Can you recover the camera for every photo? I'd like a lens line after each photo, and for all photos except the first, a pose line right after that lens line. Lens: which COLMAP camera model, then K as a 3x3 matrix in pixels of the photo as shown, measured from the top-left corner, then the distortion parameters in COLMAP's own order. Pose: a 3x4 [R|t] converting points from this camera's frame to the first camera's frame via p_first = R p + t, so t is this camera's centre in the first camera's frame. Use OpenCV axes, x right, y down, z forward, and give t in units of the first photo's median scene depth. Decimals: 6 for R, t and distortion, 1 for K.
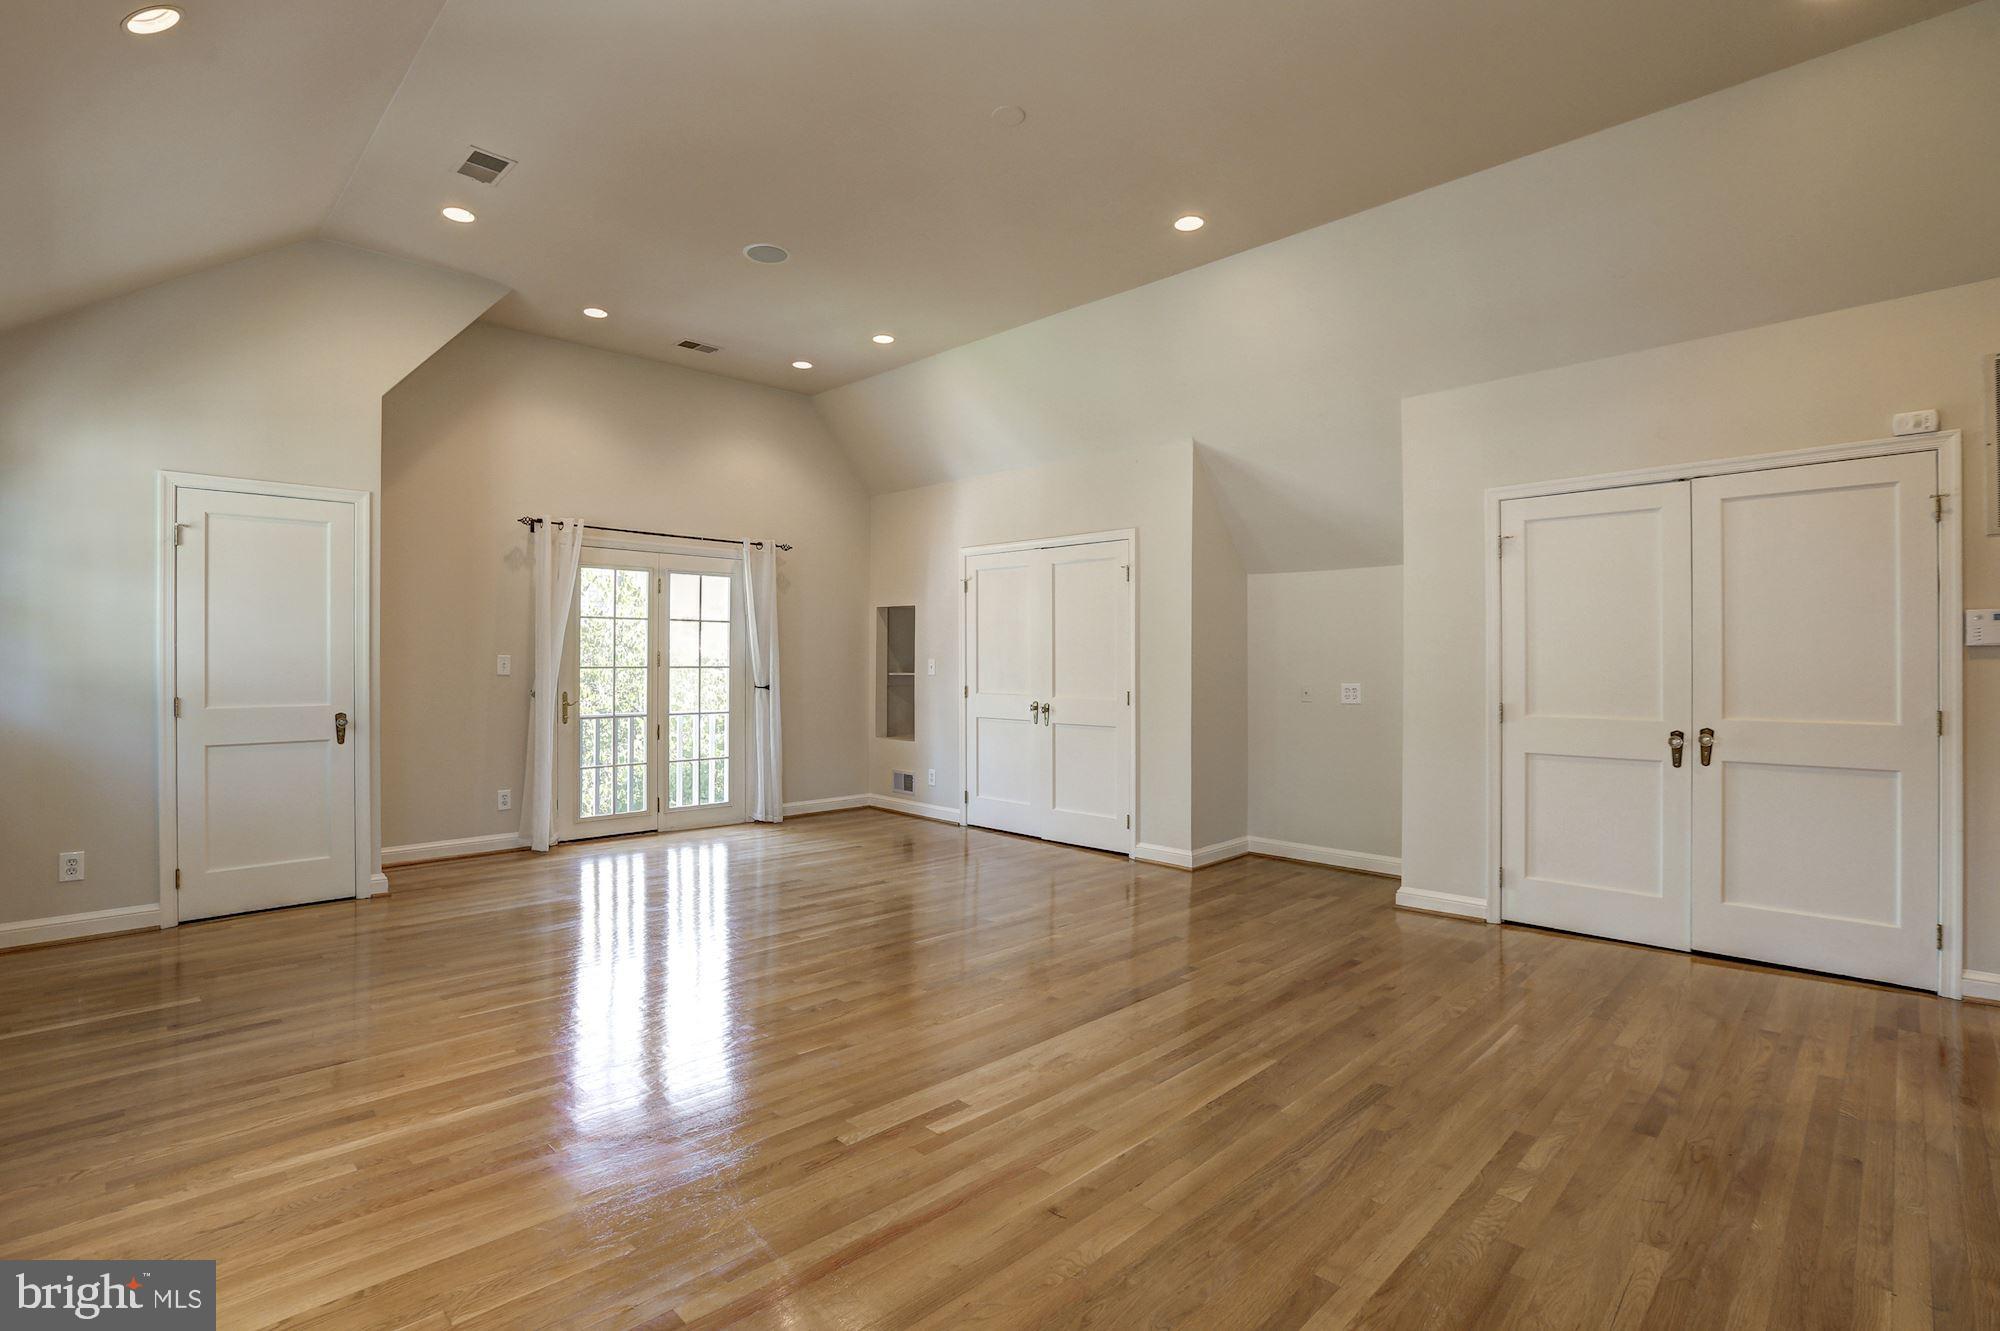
lens RADIAL K [[943.8, 0, 988.2], [0, 943.8, 660.0], [0, 0, 1]] dist [-0.054697, 0.020047]
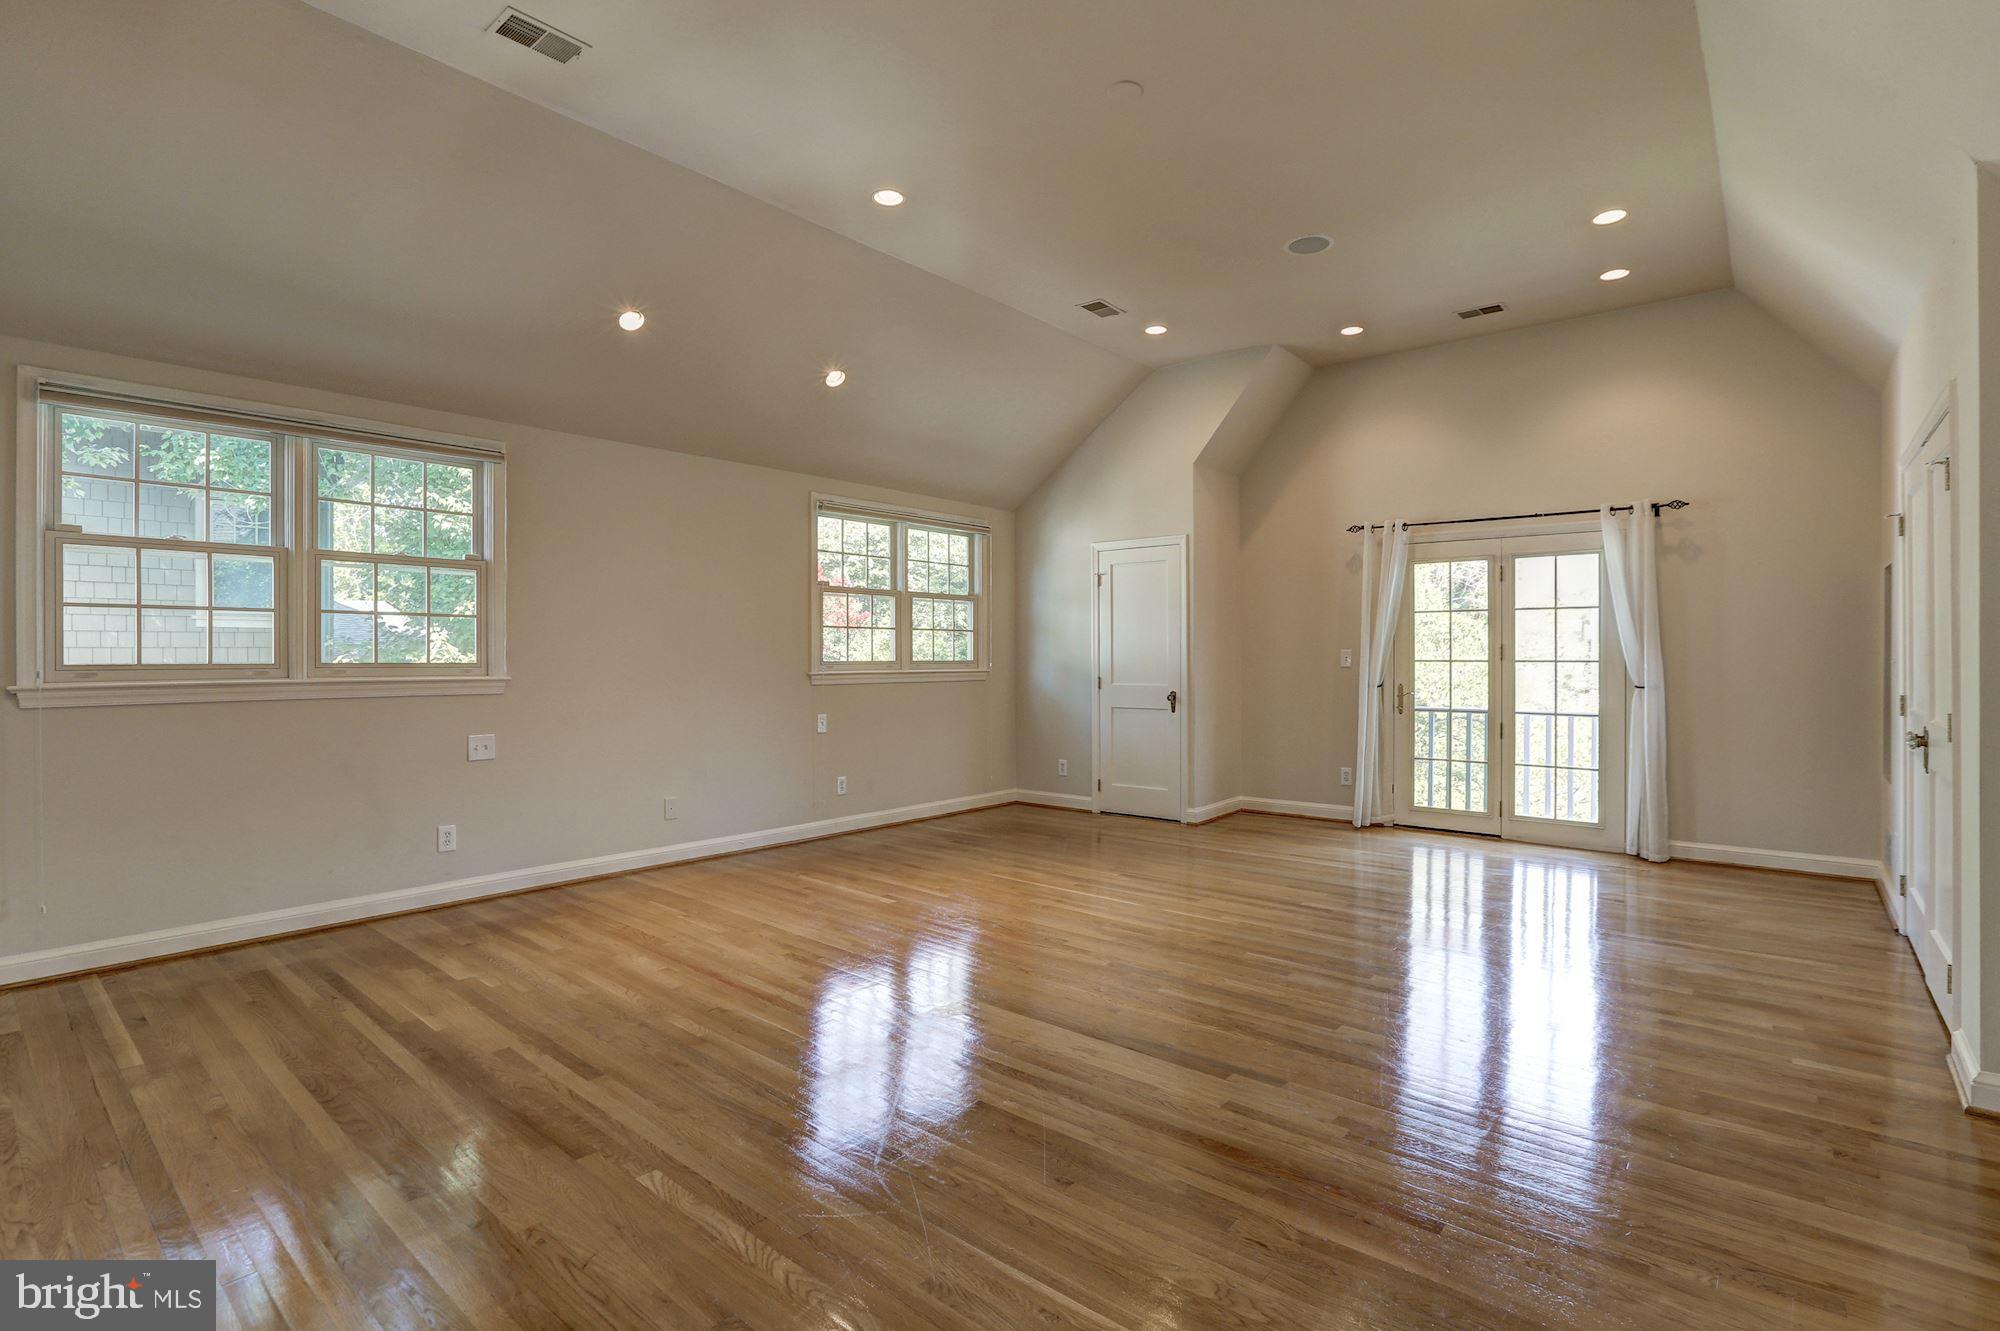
lens RADIAL K [[943.8, 0, 988.2], [0, 943.8, 660.0], [0, 0, 1]] dist [-0.054697, 0.020047]
pose [[0.082378, 0.003456, -0.996595, 0.562682], [0.002087, 0.999991, 0.003640, 0.002215], [0.996599, -0.002380, 0.082370, 0.449014]]
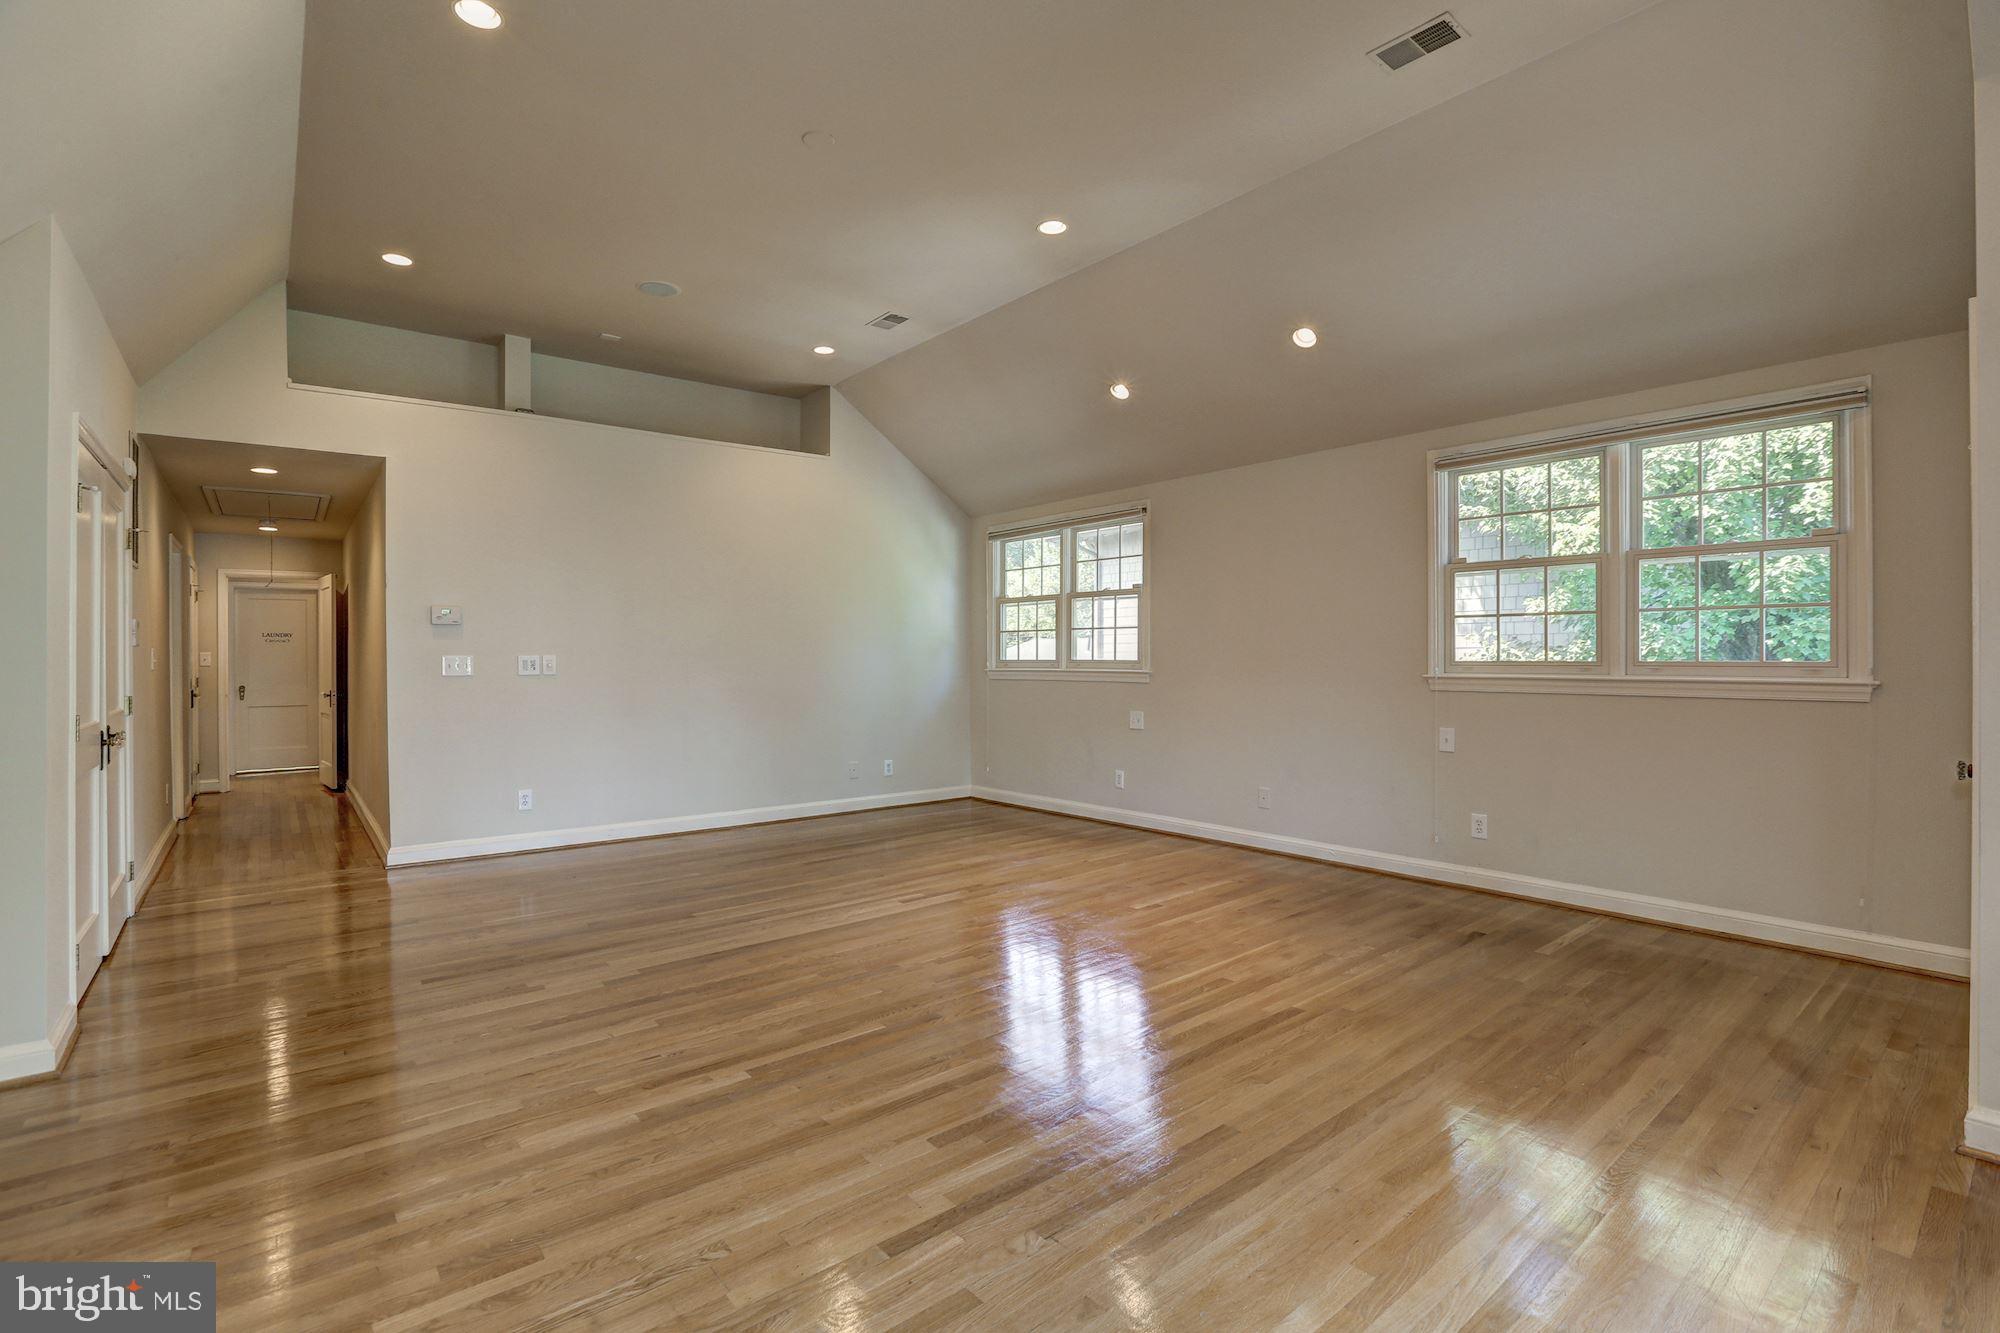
lens RADIAL K [[919.4, 0, 1004.1], [0, 919.4, 661.6], [0, 0, 1]] dist [-0.002774, -0.029590]
pose [[-0.996532, 0.001332, 0.083203, -0.158080], [0.001741, 0.999987, 0.004844, 0.002557], [-0.083195, 0.004973, -0.996521, 1.166029]]
